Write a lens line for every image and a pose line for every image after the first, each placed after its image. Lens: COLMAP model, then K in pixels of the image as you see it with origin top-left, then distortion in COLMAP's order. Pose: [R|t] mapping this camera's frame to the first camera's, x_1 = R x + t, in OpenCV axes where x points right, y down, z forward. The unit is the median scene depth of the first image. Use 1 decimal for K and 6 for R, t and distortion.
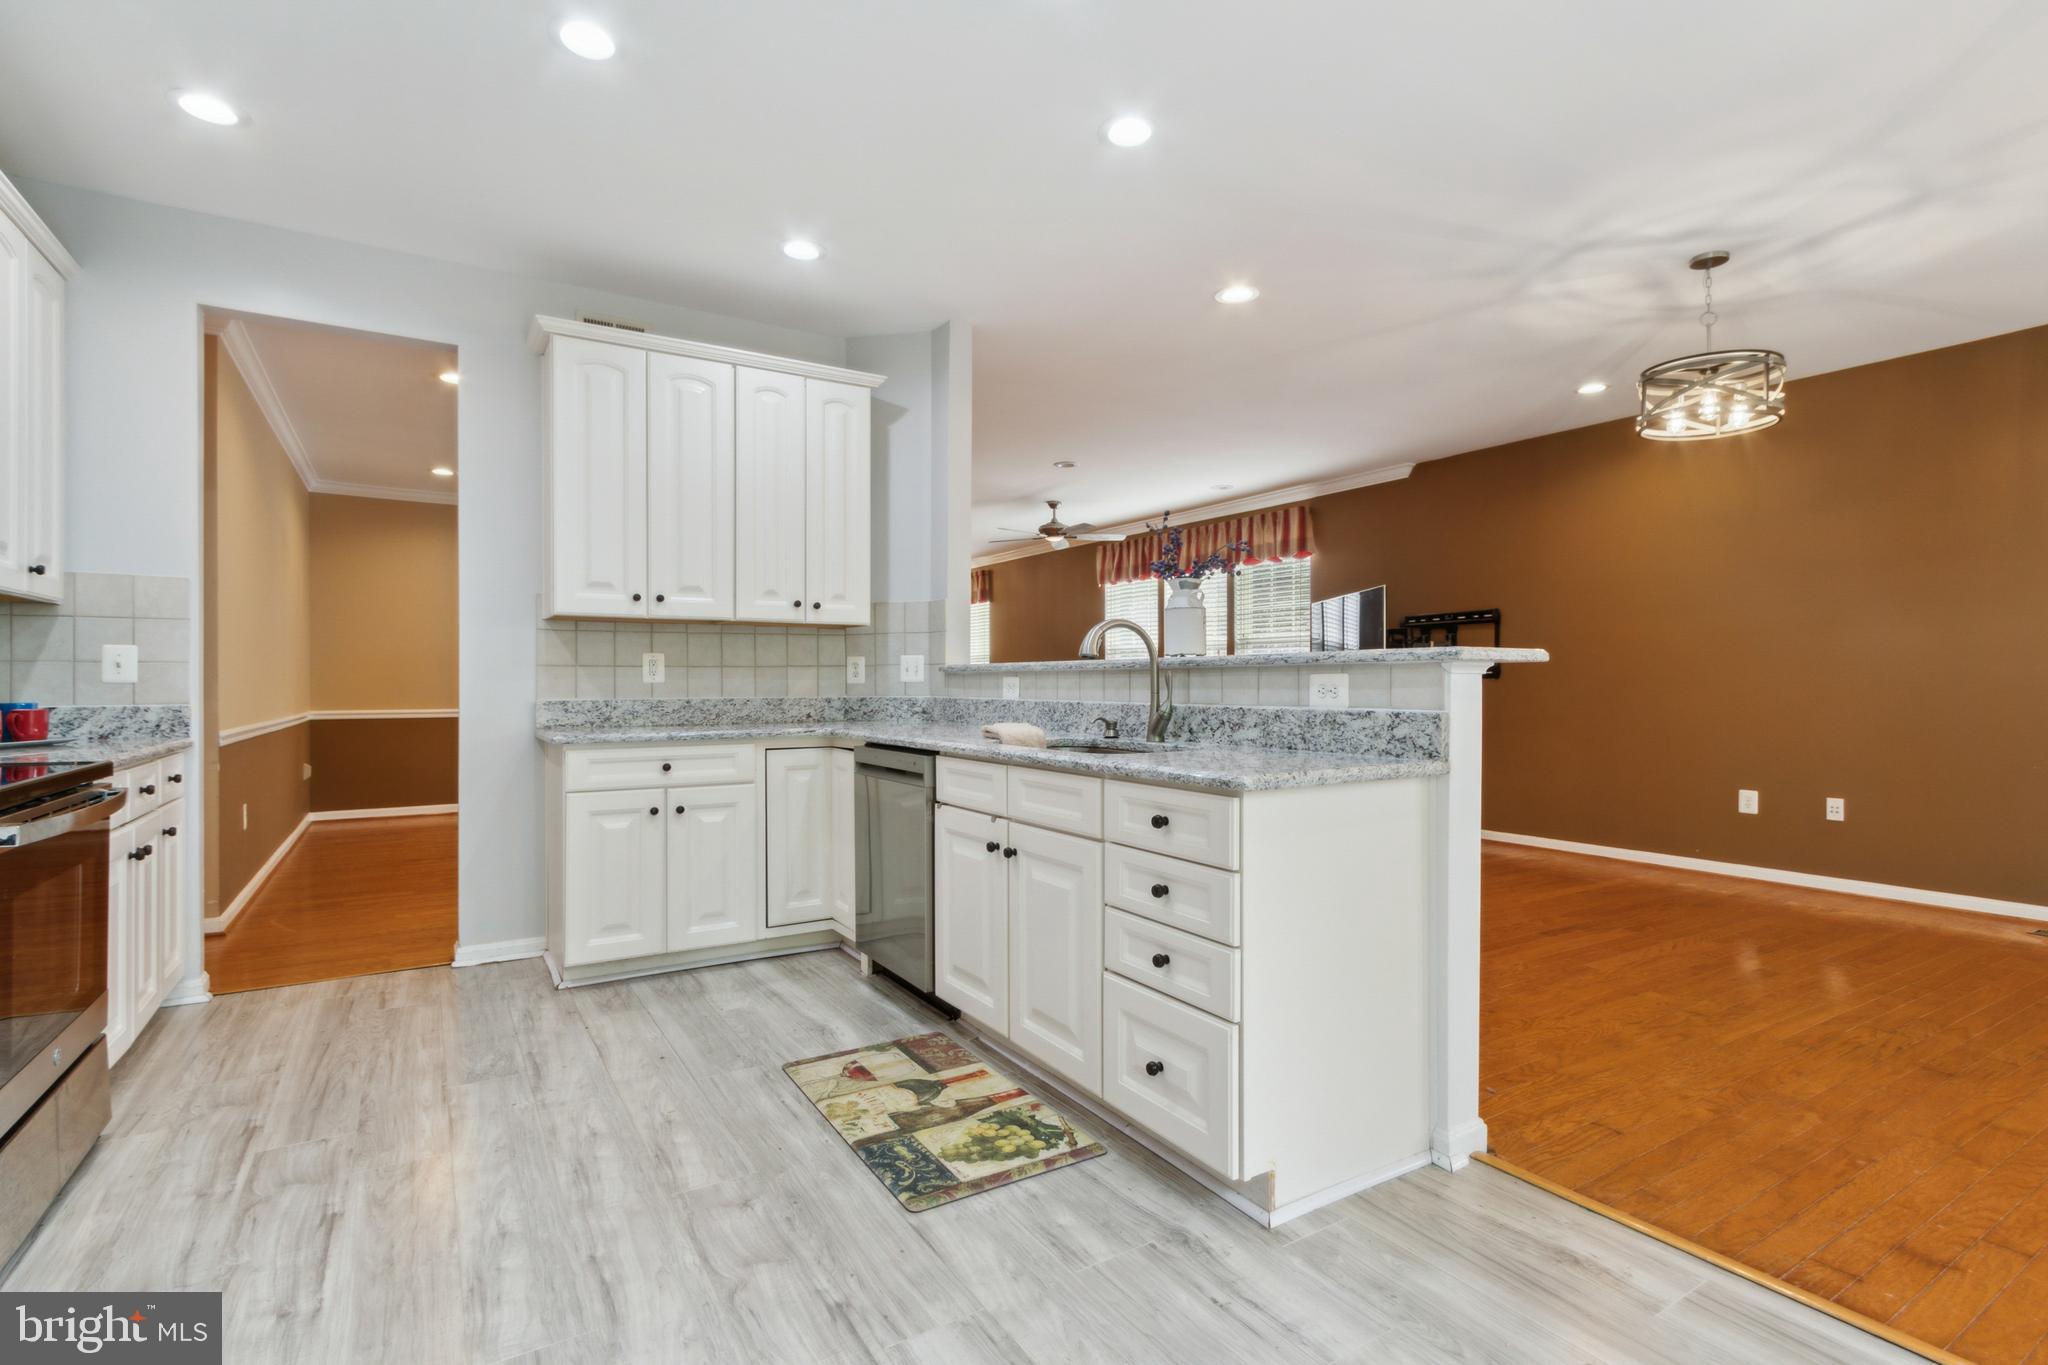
lens RADIAL K [[968.7, 0, 1025.7], [0, 968.7, 681.4], [0, 0, 1]] dist [0.002505, 0.000005]
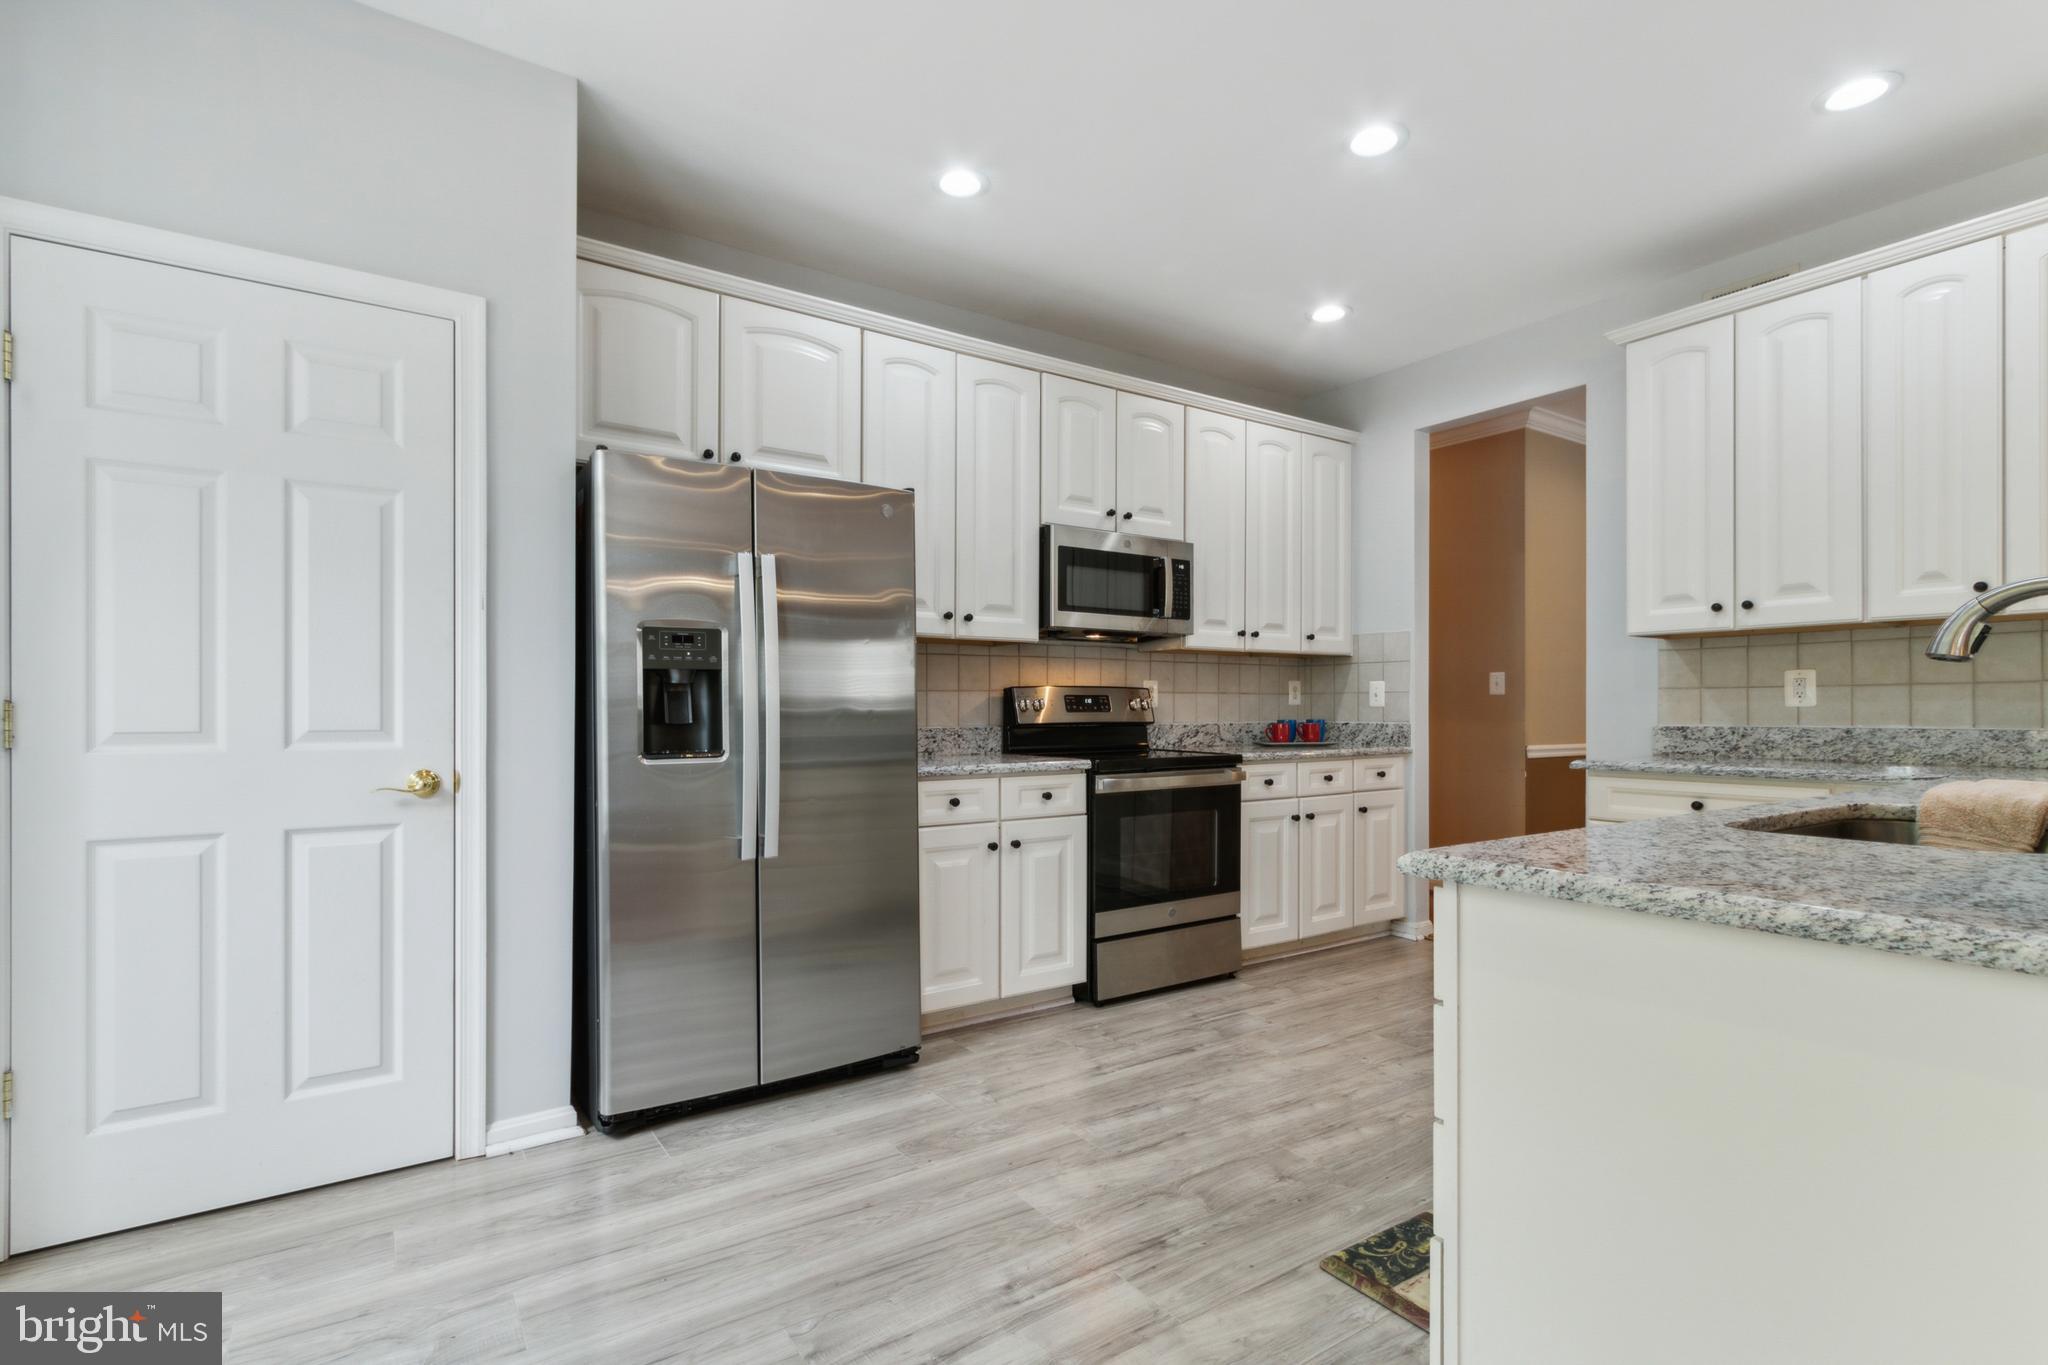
lens RADIAL K [[955.1, 0, 1025.5], [0, 955.1, 717.1], [0, 0, 1]] dist [0.000527, -0.000012]
pose [[0.037727, 0.011140, -0.999226, 0.563385], [0.003920, 0.999929, 0.011295, -0.002031], [0.999280, -0.004343, 0.037681, 0.474859]]
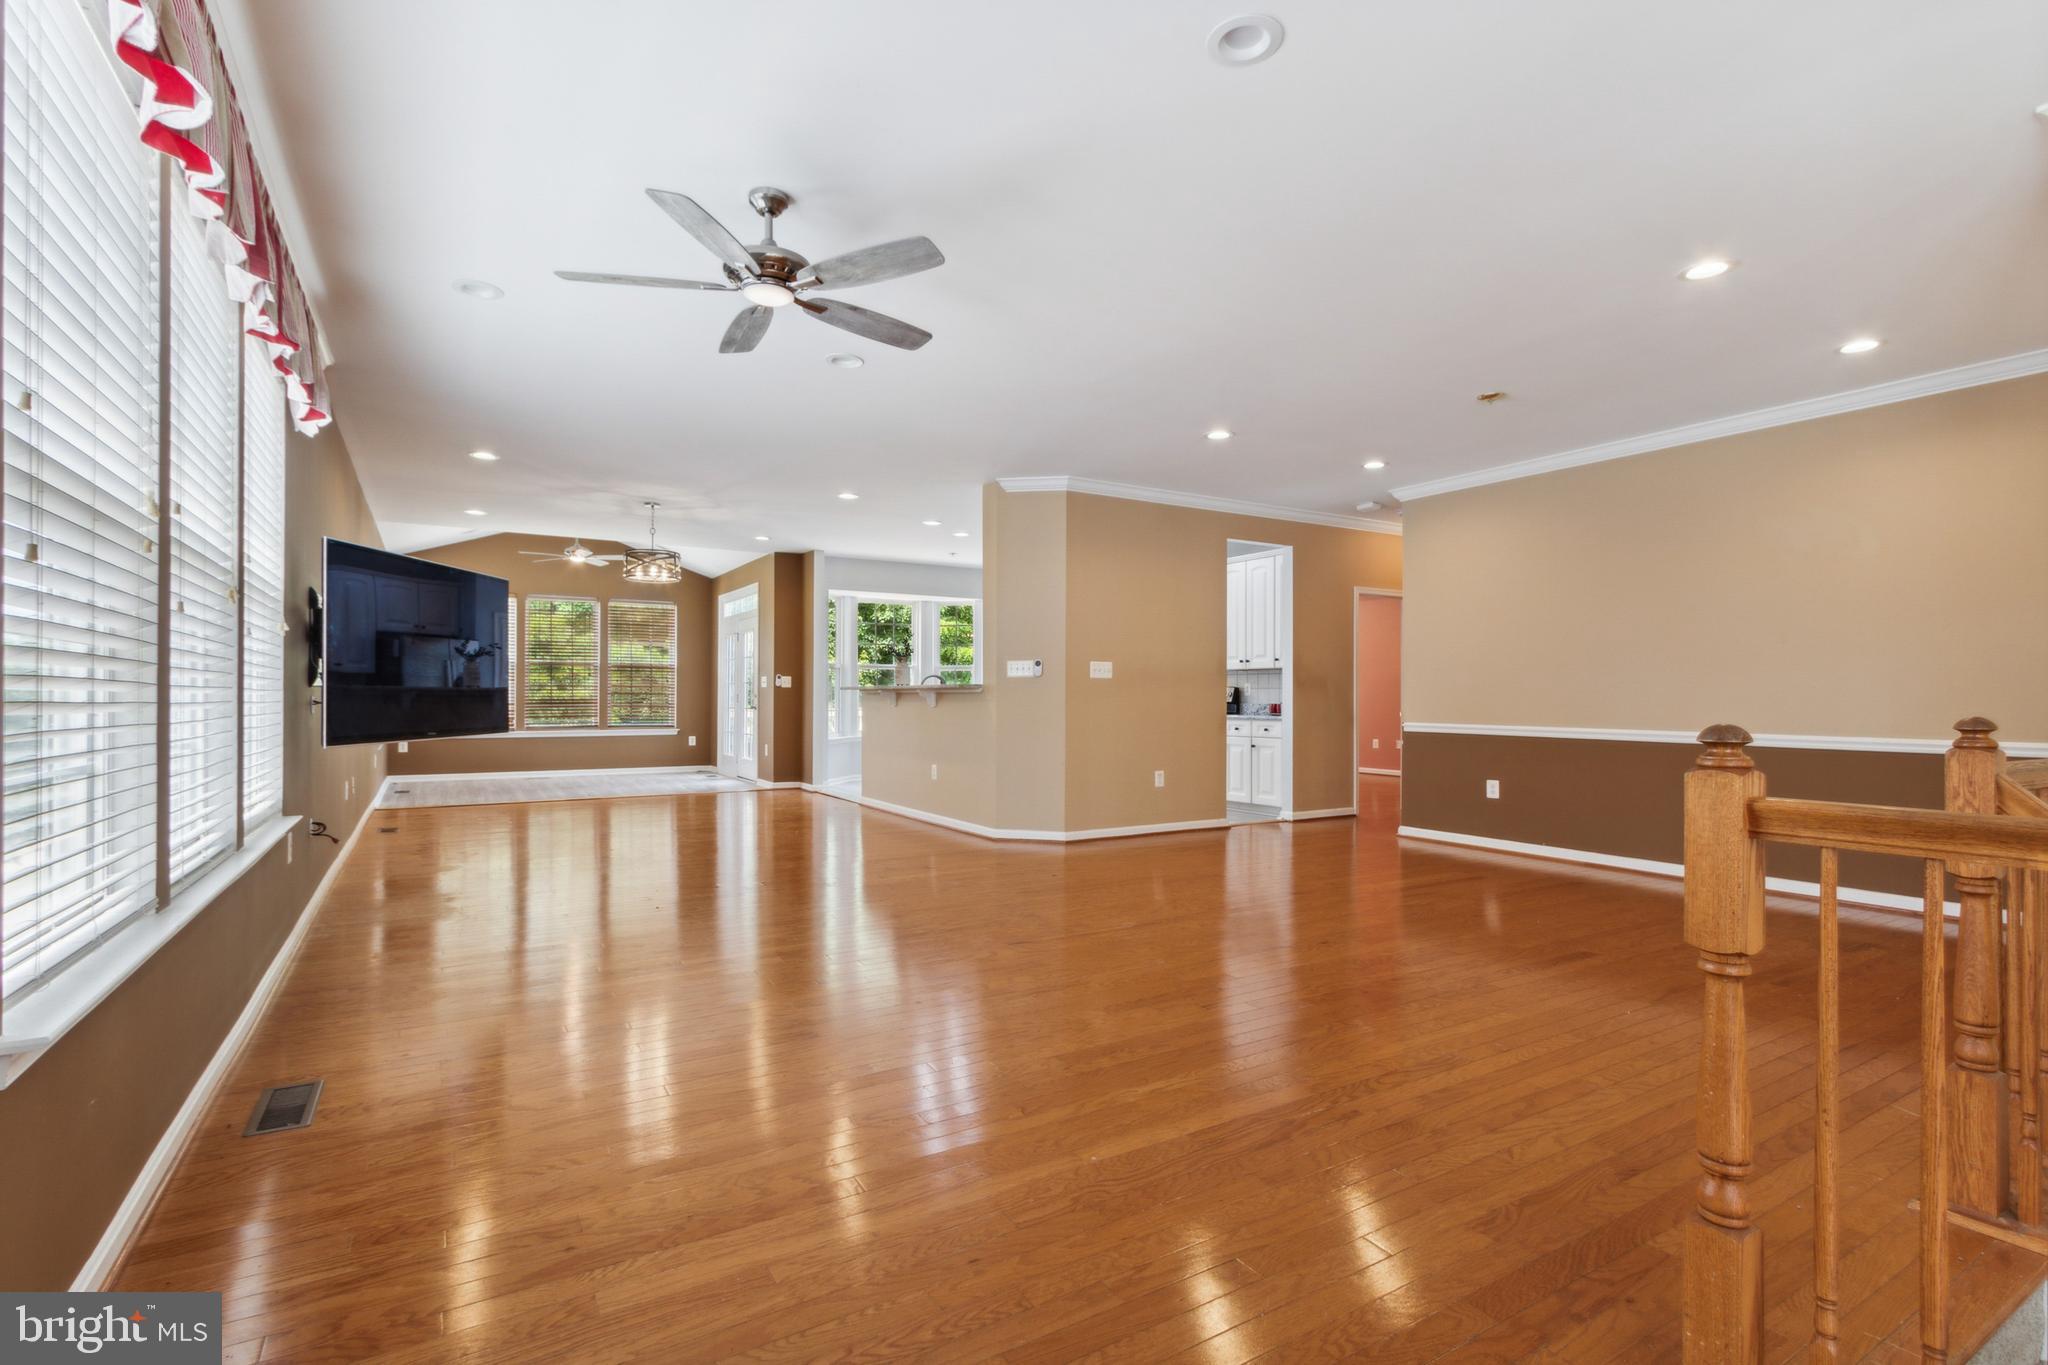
lens RADIAL K [[958.9, 0, 1028.5], [0, 958.9, 691.7], [0, 0, 1]] dist [0.000041, 0.000091]
pose [[-0.999985, -0.004754, 0.002617, -0.207712], [-0.004767, 0.999975, -0.005136, -0.000436], [-0.002593, -0.005149, -0.999983, 4.148475]]
